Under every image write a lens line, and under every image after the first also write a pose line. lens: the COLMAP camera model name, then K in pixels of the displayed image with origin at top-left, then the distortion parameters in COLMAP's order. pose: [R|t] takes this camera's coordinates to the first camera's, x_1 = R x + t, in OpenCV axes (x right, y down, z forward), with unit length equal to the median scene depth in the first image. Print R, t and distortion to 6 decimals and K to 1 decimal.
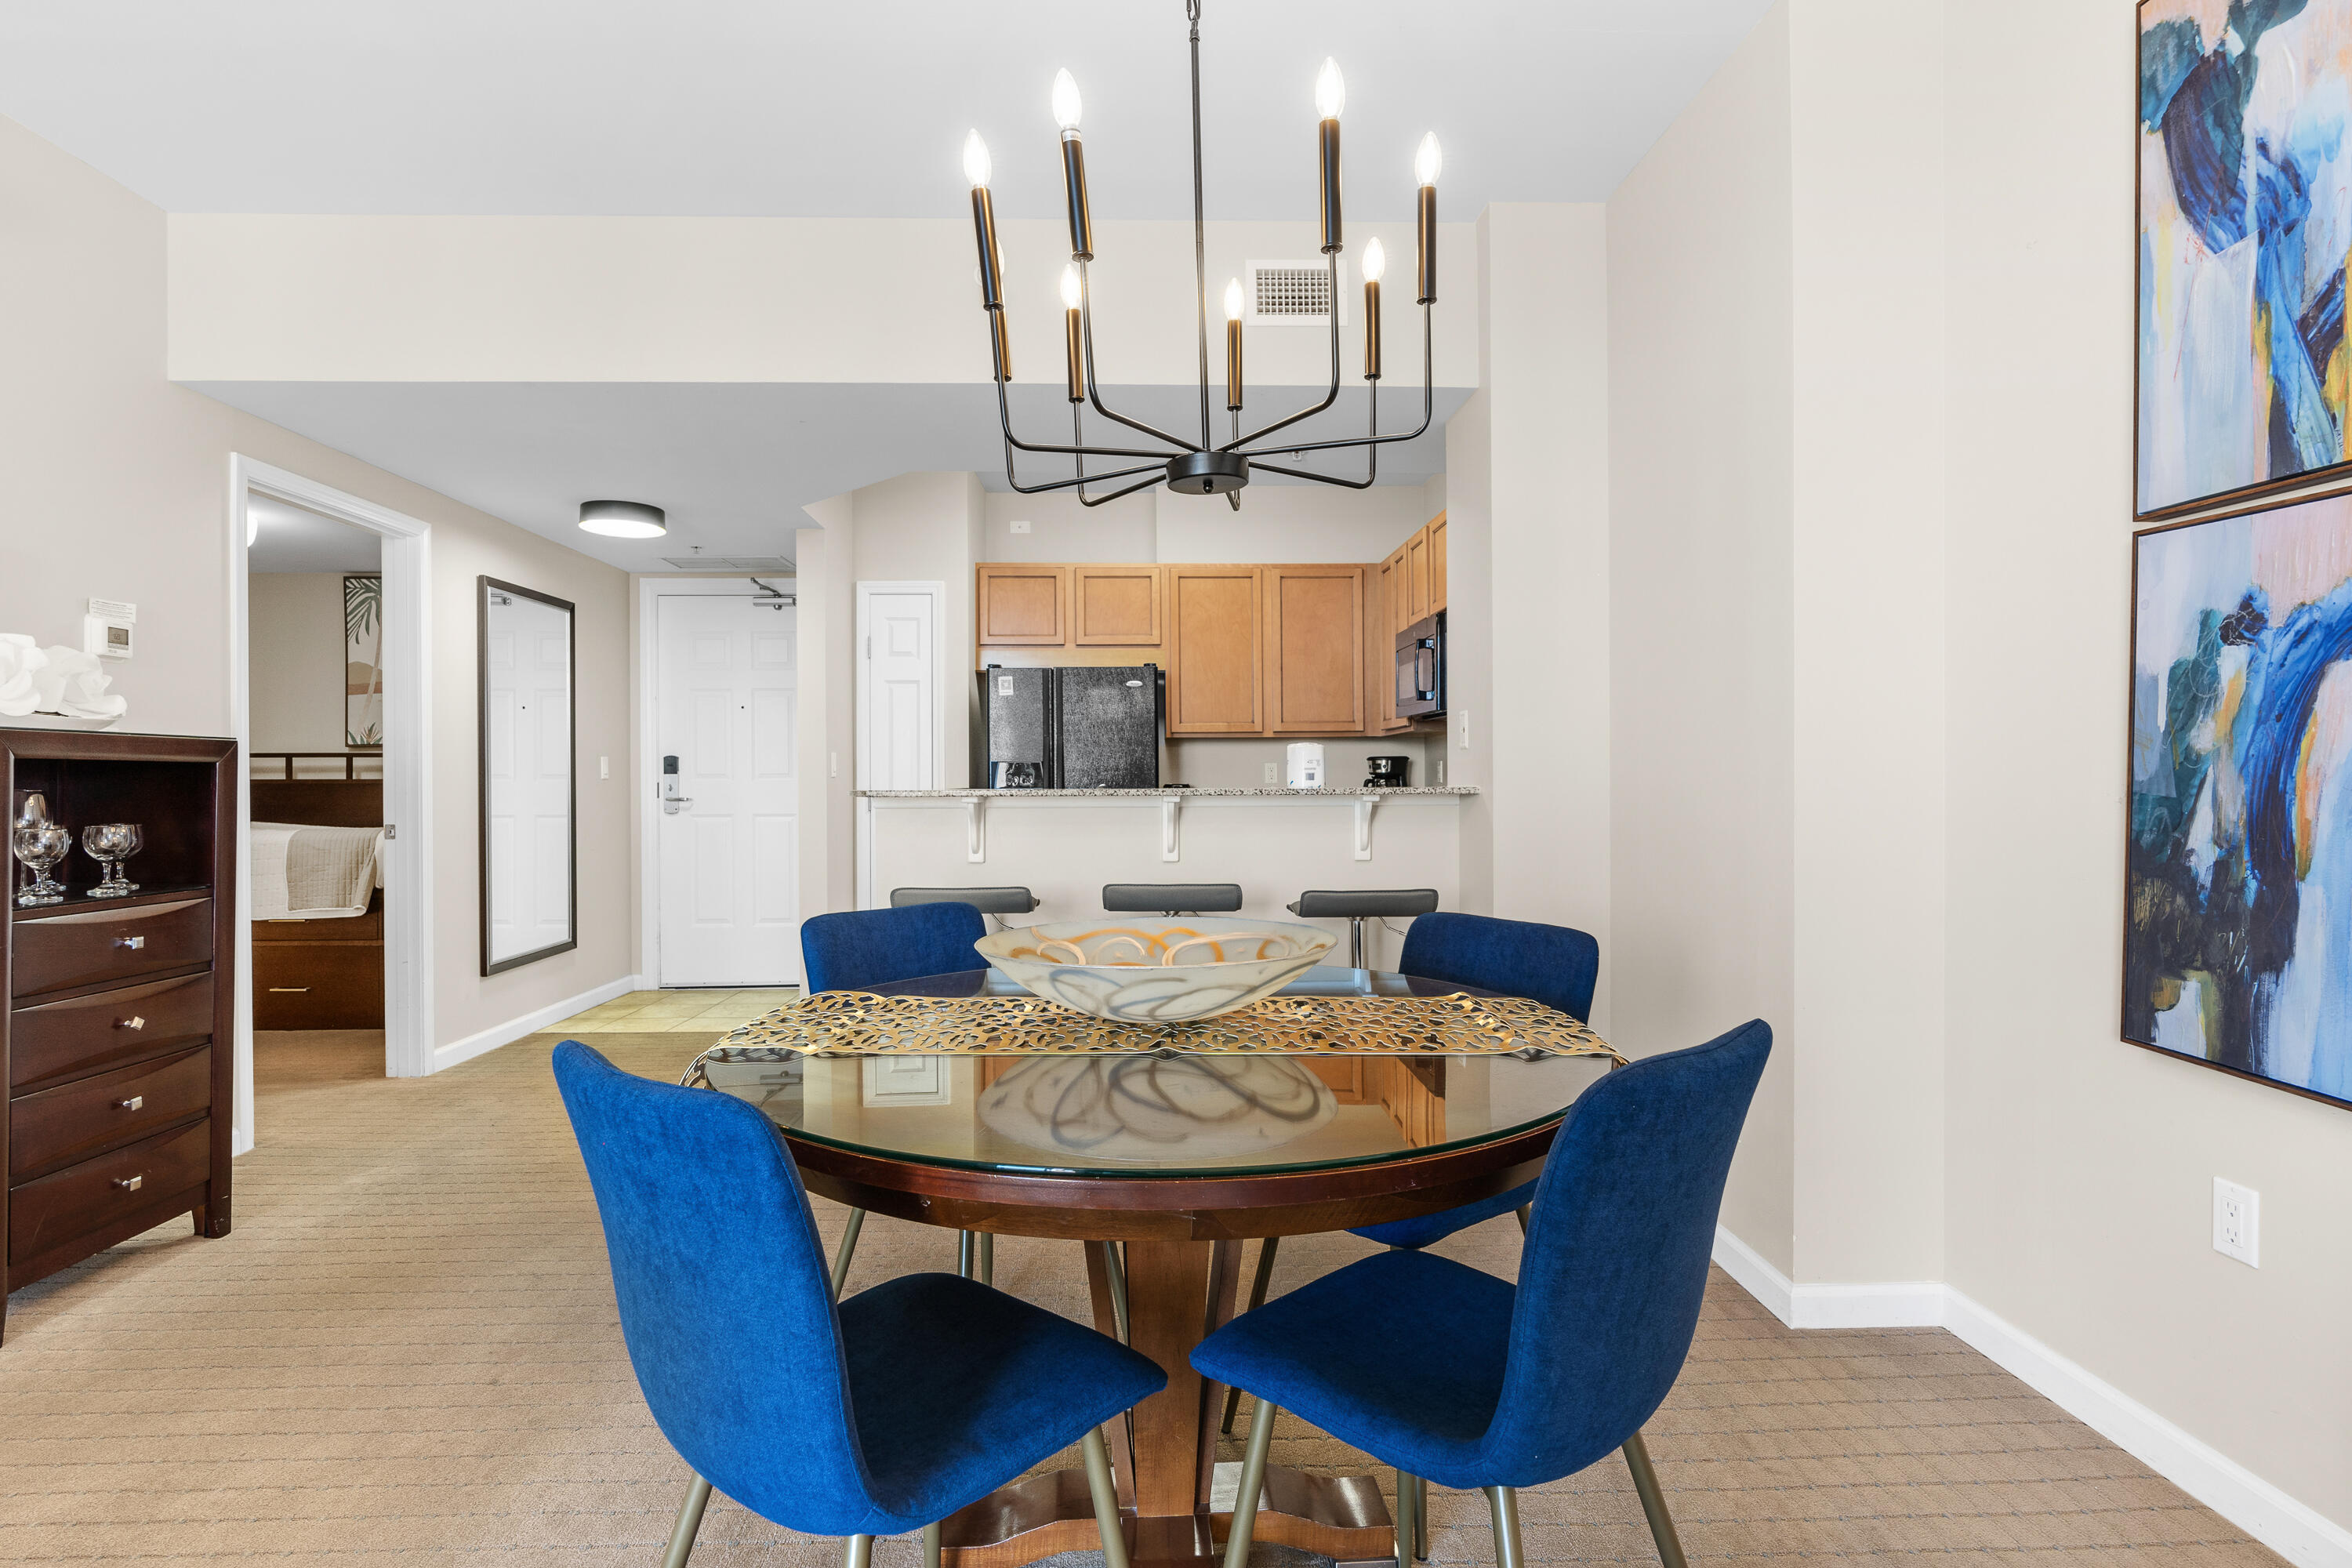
lens RADIAL K [[1174.0, 0, 1176.0], [0, 1174.0, 784.0], [0, 0, 1]] dist [0.000735, 0.000273]
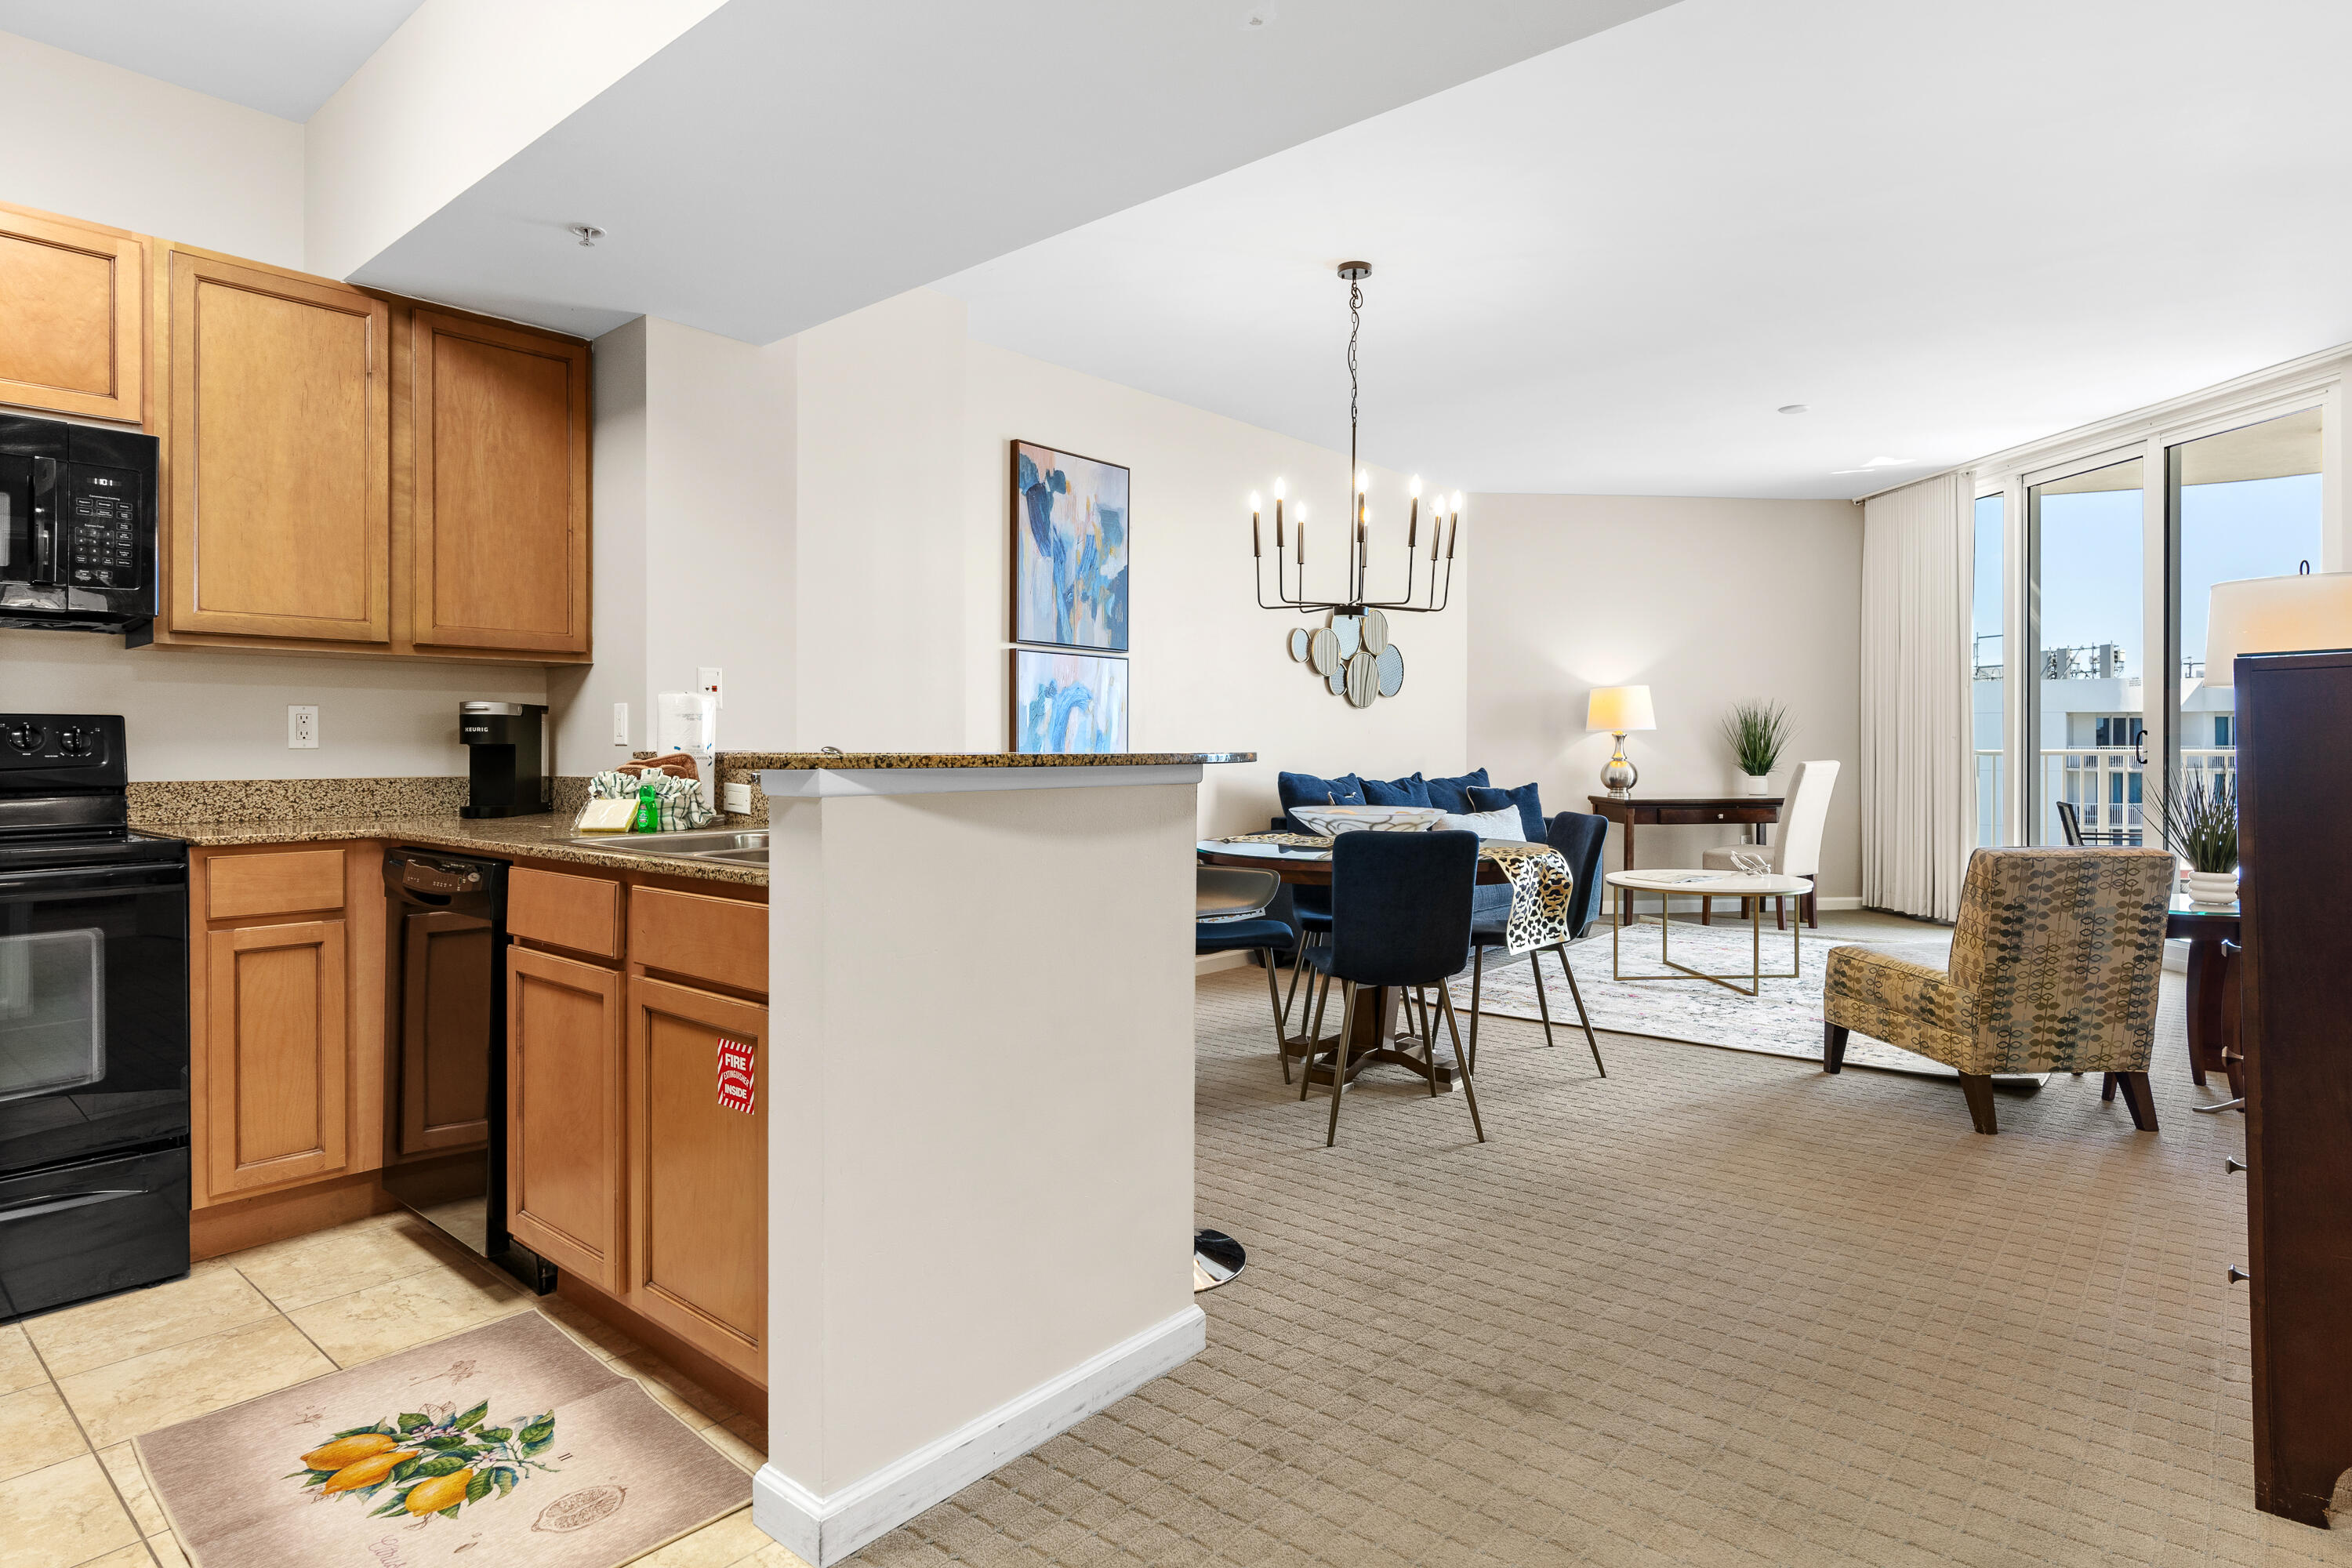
lens RADIAL K [[1273.1, 0, 1176.3], [0, 1273.1, 750.0], [0, 0, 1]] dist [-0.005137, -0.000503]
pose [[-0.734674, 0.004030, 0.678408, -1.338820], [0.009439, 0.999946, 0.004282, -0.000981], [-0.678354, 0.009550, -0.734673, 2.886023]]
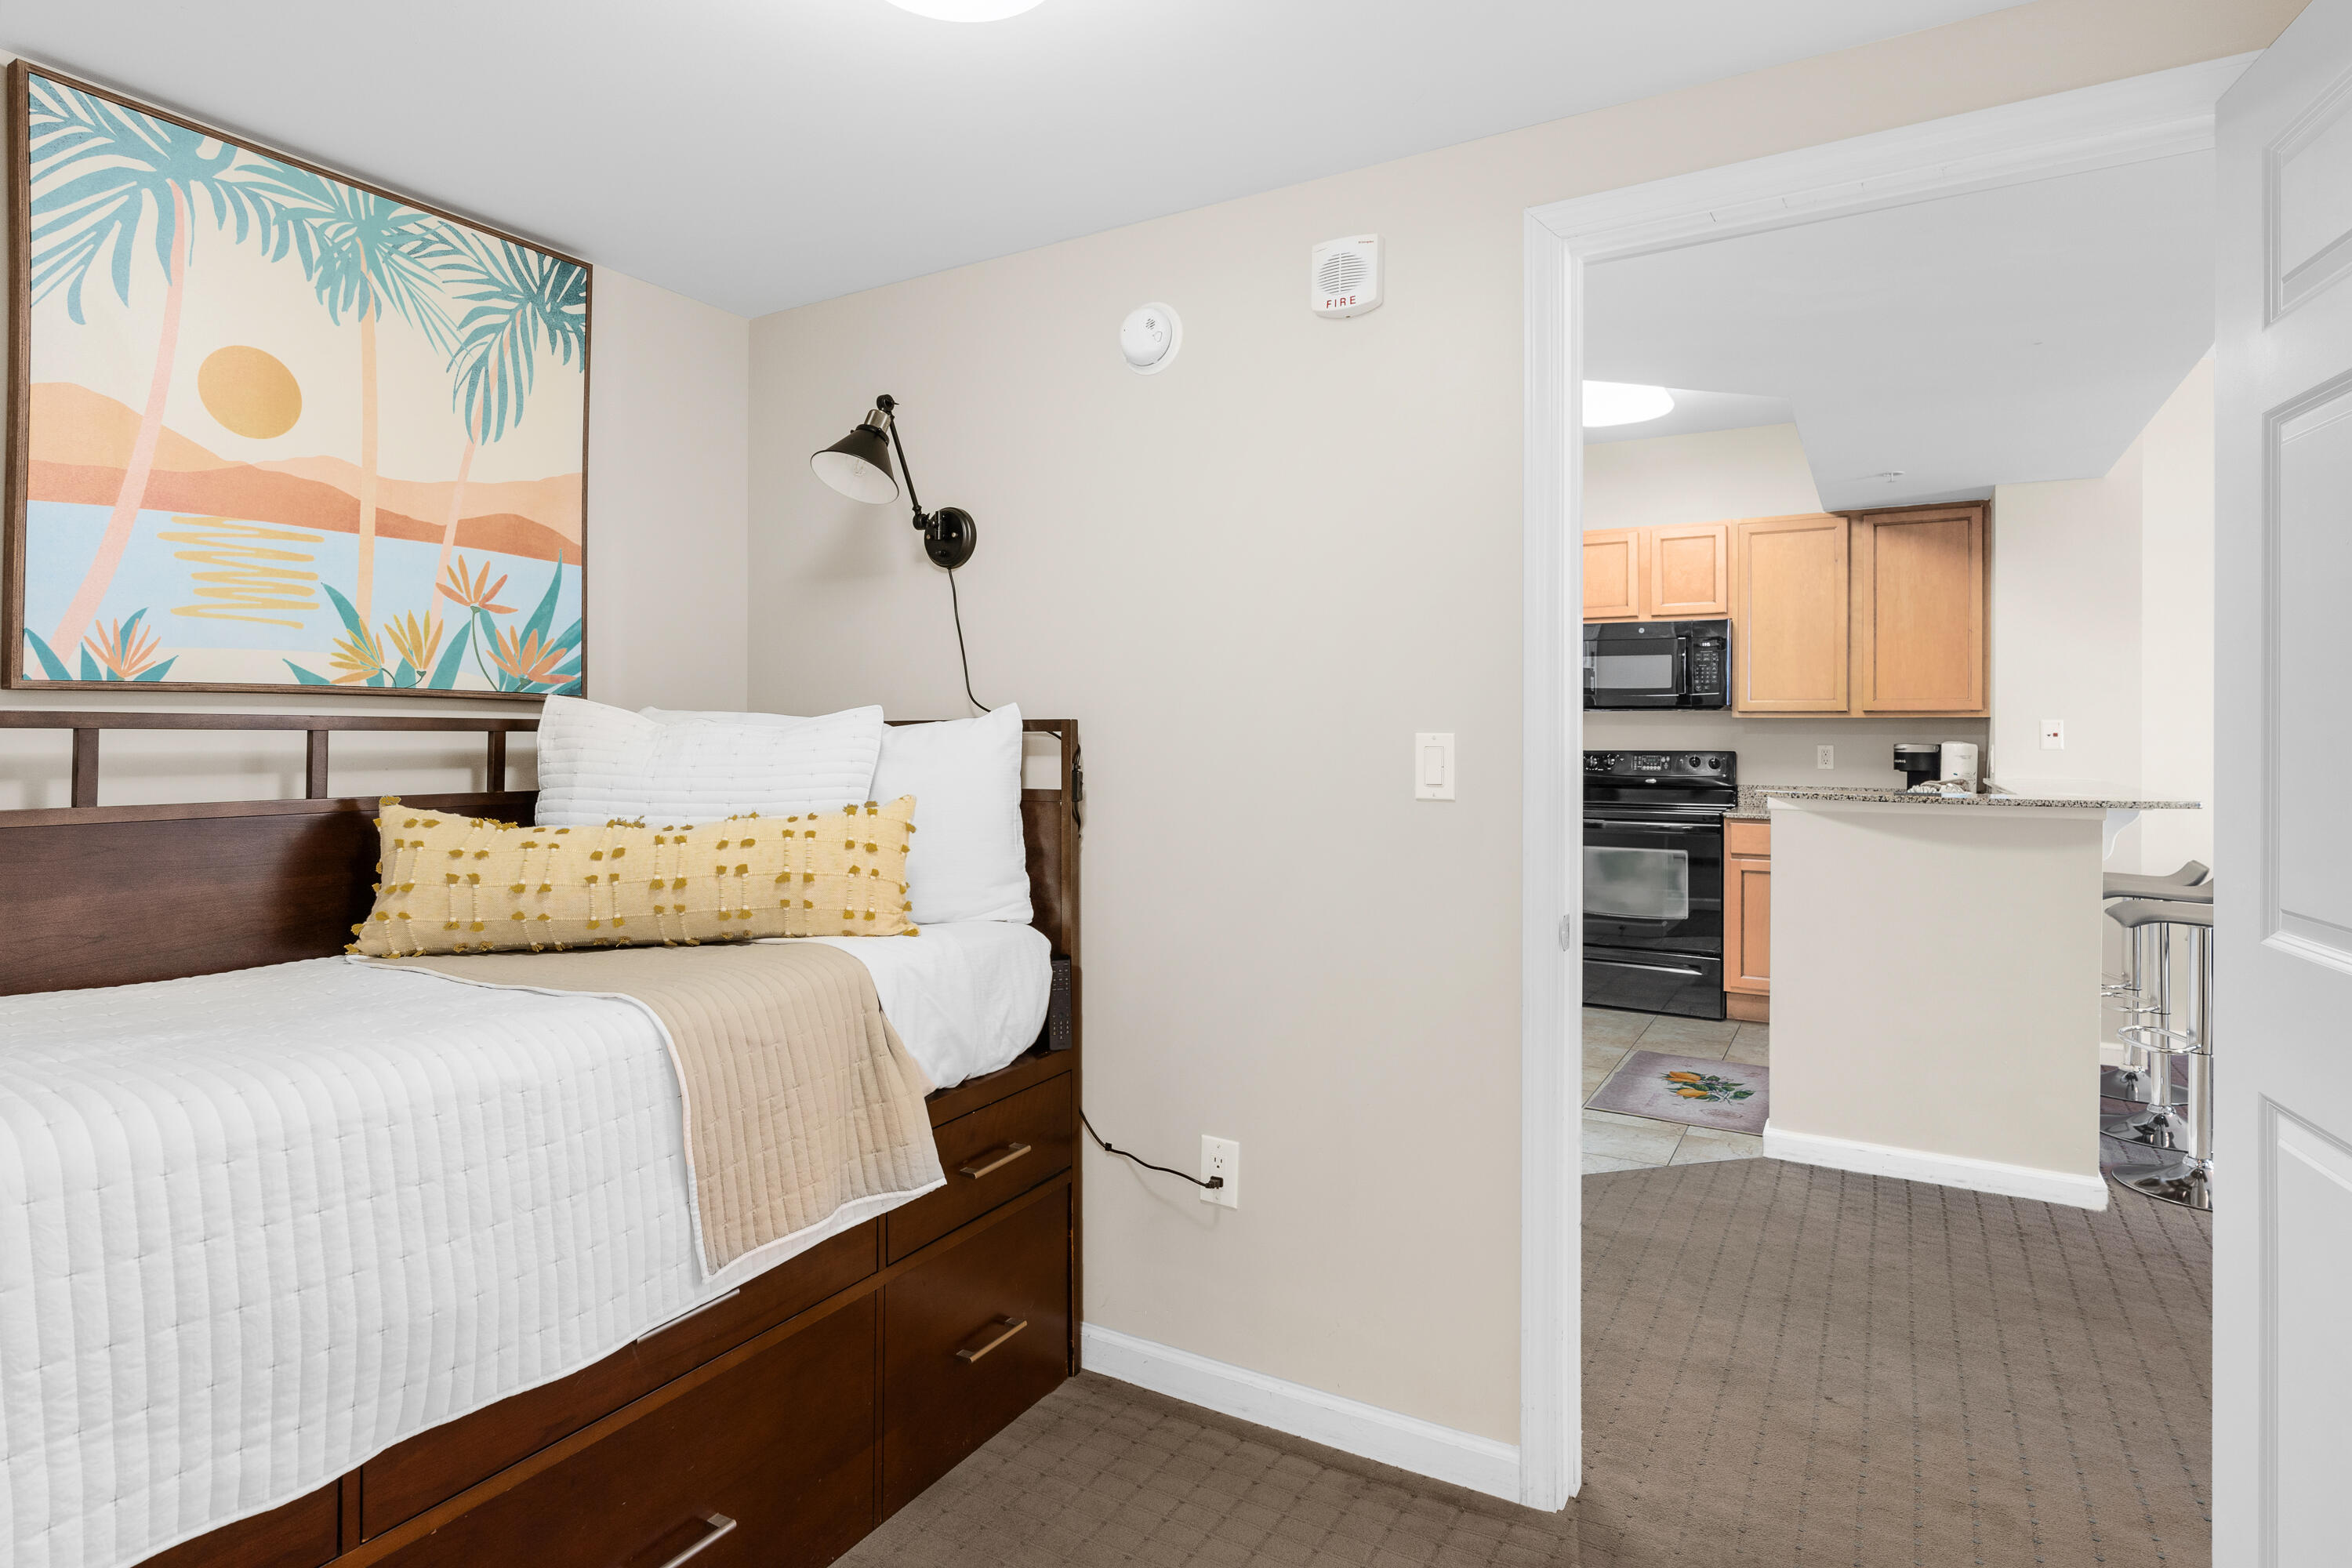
lens RADIAL K [[1229.8, 0, 1167.6], [0, 1229.8, 709.7], [0, 0, 1]] dist [-0.000537, -0.000007]
pose [[0.539559, 0.024401, 0.841594, -2.720449], [-0.003936, 0.999642, -0.026460, -0.068942], [-0.841939, 0.010965, 0.539462, 2.124338]]
